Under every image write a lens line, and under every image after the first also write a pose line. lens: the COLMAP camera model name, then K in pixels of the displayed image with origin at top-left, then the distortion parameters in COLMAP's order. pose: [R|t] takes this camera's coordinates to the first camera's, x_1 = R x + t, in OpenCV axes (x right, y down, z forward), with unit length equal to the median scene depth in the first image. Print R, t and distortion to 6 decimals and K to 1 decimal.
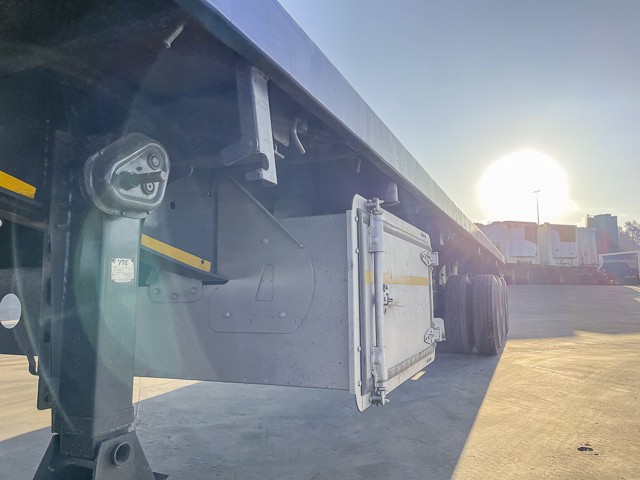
lens RADIAL K [[460.8, 0, 321.6], [0, 460.8, 242.9], [0, 0, 1]] dist [0.126667, -0.155323]
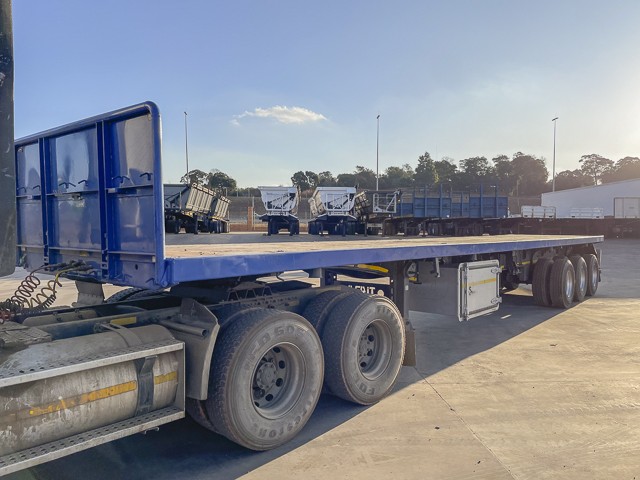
lens RADIAL K [[460.8, 0, 321.6], [0, 460.8, 242.9], [0, 0, 1]] dist [0.126667, -0.155323]
pose [[0.959112, 0.029262, -0.281510, 0.052885], [0.009159, 0.990911, 0.134207, -0.721182], [0.282879, -0.131298, 0.950126, -2.580147]]
